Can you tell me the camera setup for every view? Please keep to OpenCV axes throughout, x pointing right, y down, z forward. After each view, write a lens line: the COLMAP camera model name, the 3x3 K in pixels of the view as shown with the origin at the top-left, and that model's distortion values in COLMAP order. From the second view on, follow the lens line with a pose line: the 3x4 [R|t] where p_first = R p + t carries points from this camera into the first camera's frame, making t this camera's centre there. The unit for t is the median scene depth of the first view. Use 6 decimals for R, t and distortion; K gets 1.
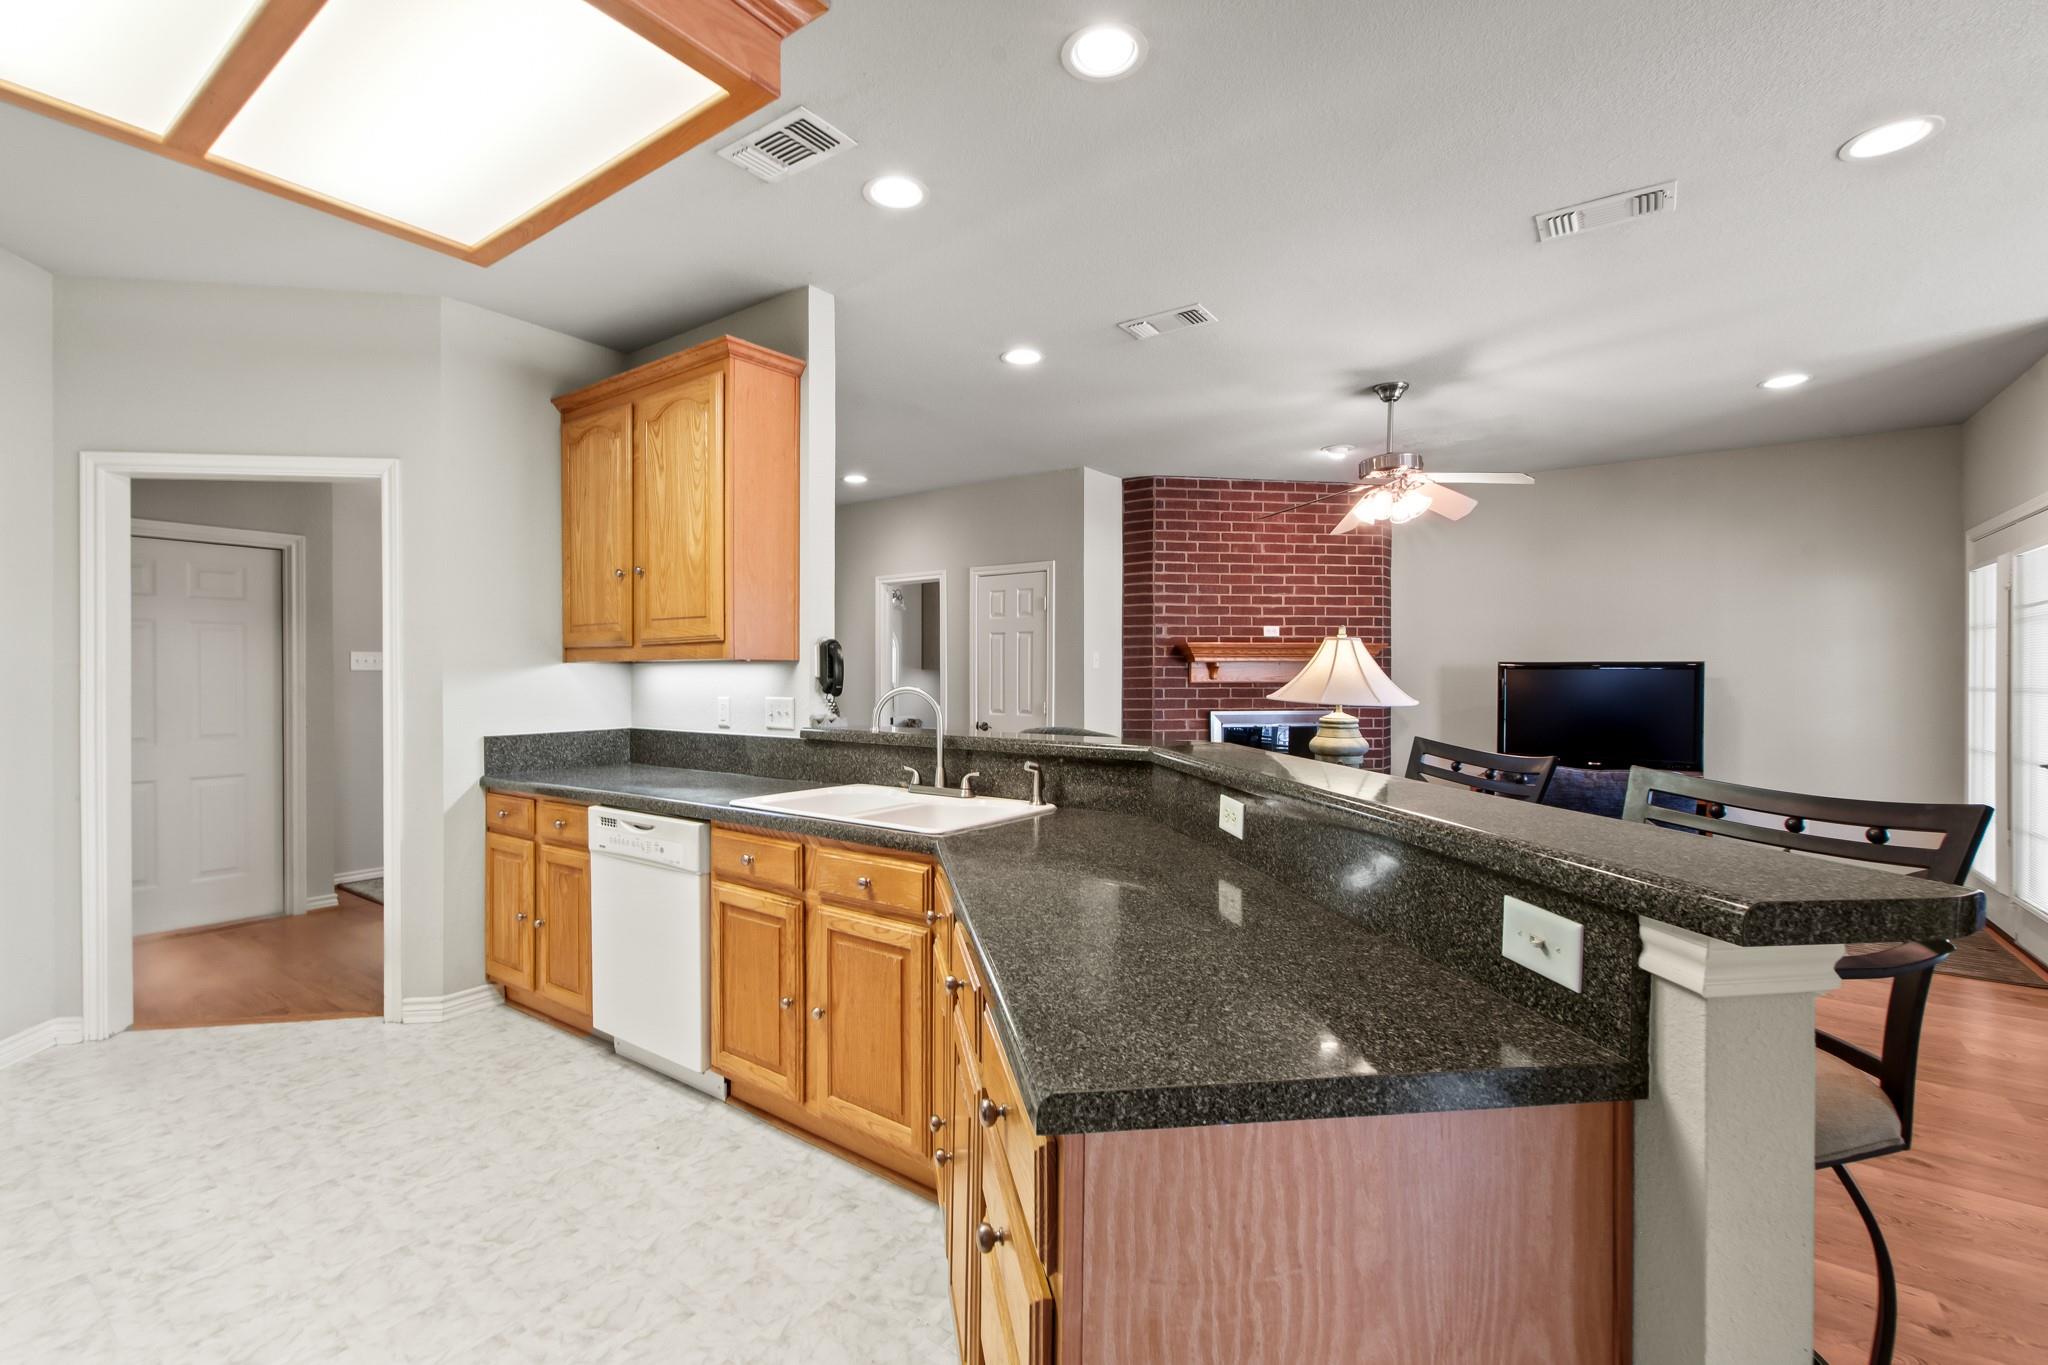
lens RADIAL K [[899.8, 0, 1004.6], [0, 899.8, 677.5], [0, 0, 1]] dist [0.001971, -0.001285]
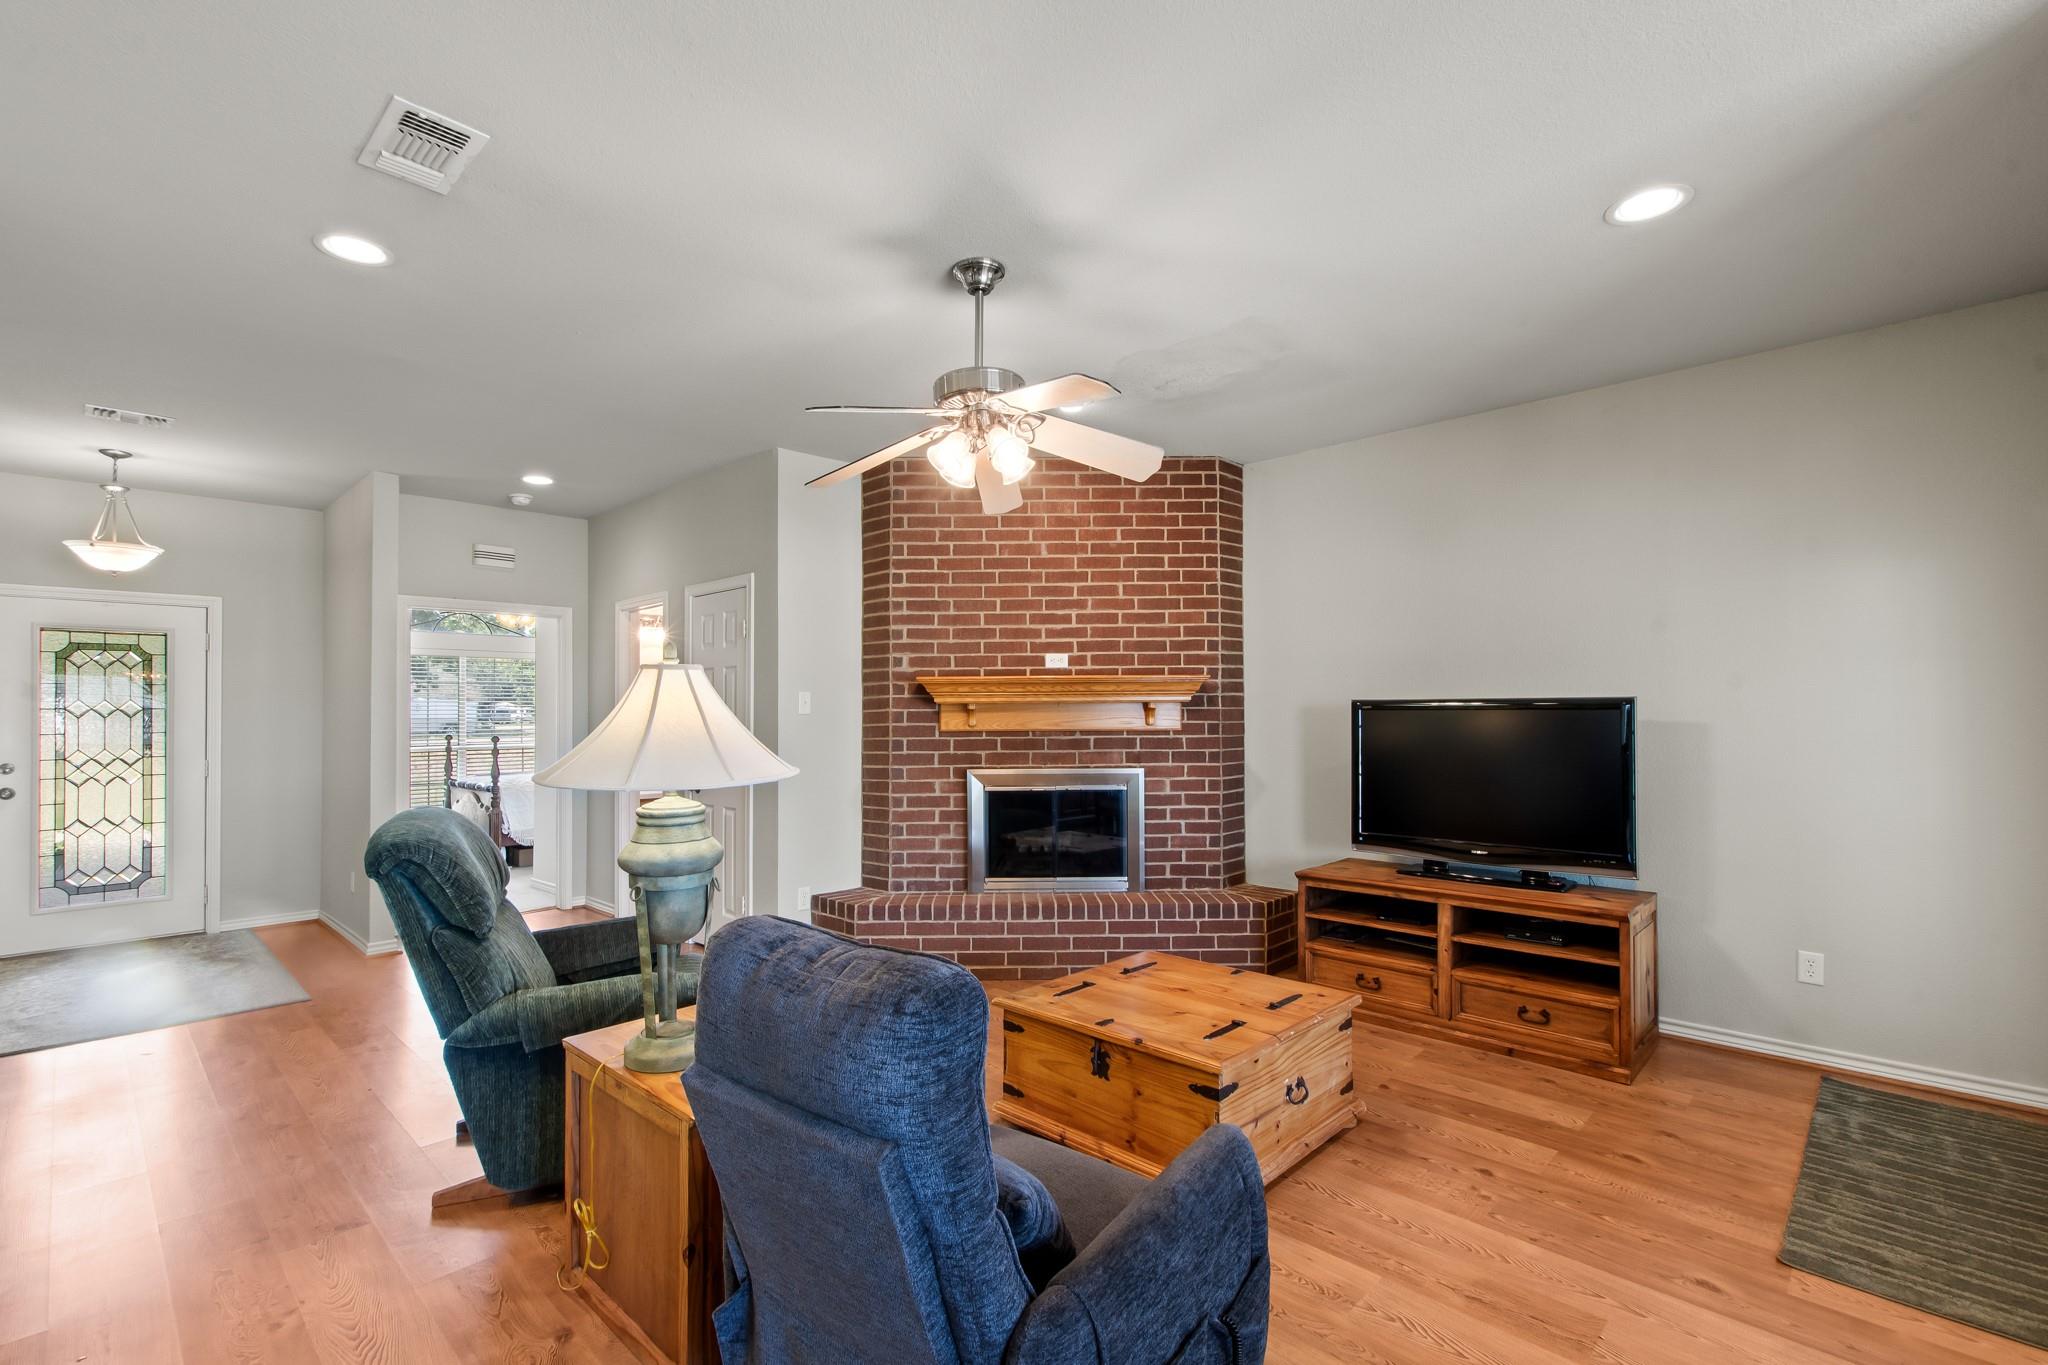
lens RADIAL K [[899.8, 0, 1038.6], [0, 899.8, 692.2], [0, 0, 1]] dist [0.001971, -0.001285]
pose [[0.989562, -0.010264, -0.143743, 0.393959], [0.006408, 0.999608, -0.027267, -0.005435], [0.143966, 0.026061, 0.989239, 0.272332]]
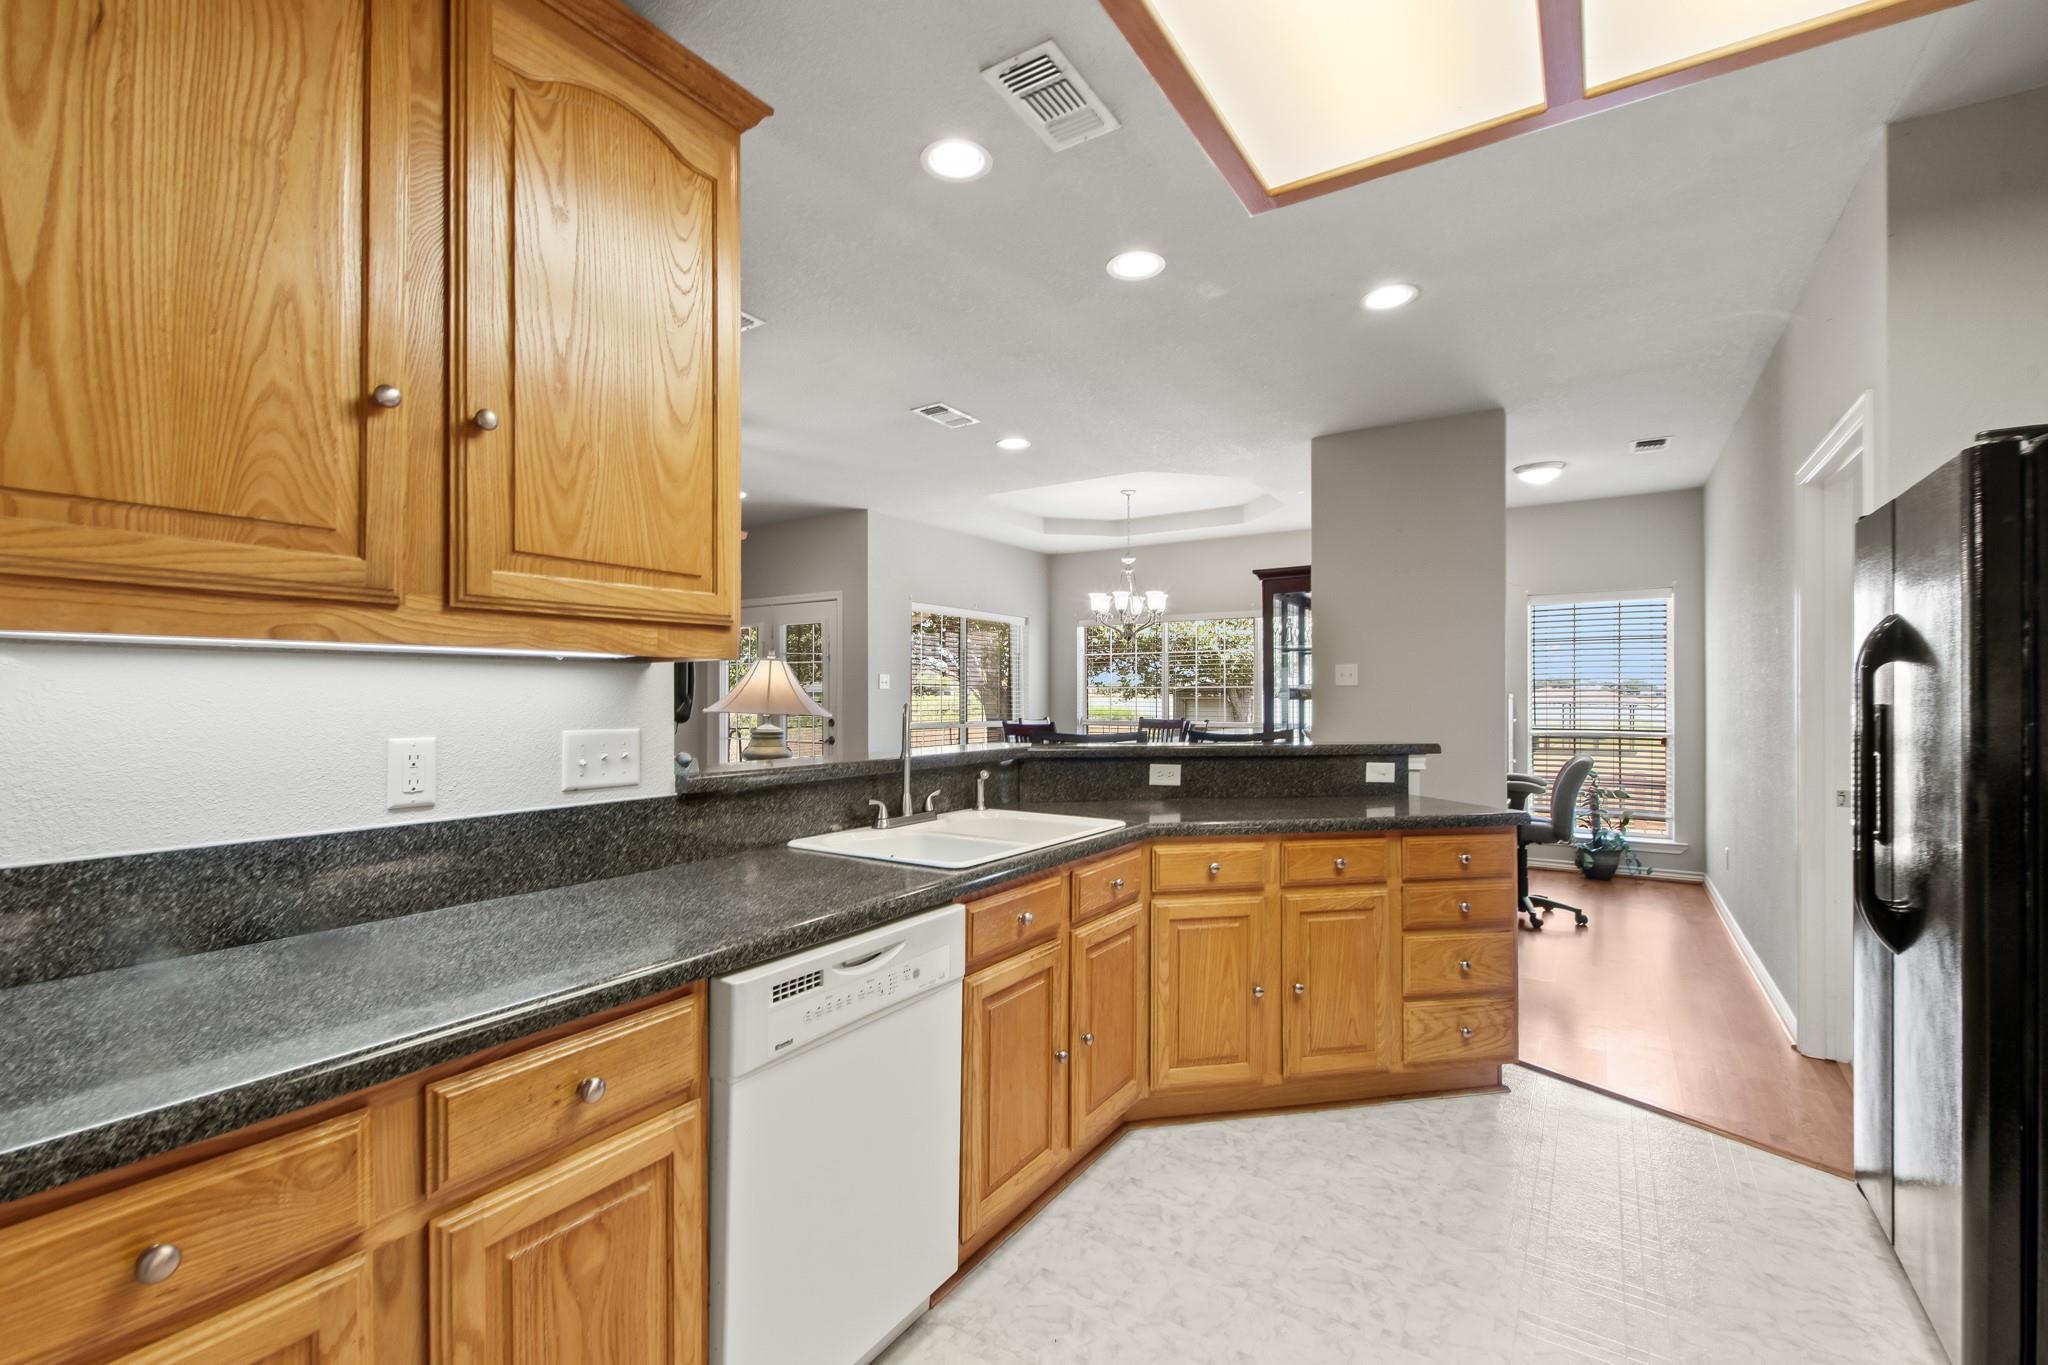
lens RADIAL K [[899.8, 0, 997.4], [0, 899.8, 692.5], [0, 0, 1]] dist [0.001971, -0.001285]
pose [[-0.048981, 0.001422, 0.998799, -0.431434], [0.000931, 0.999999, -0.001378, -0.000048], [-0.998799, 0.000863, -0.048982, 0.419866]]
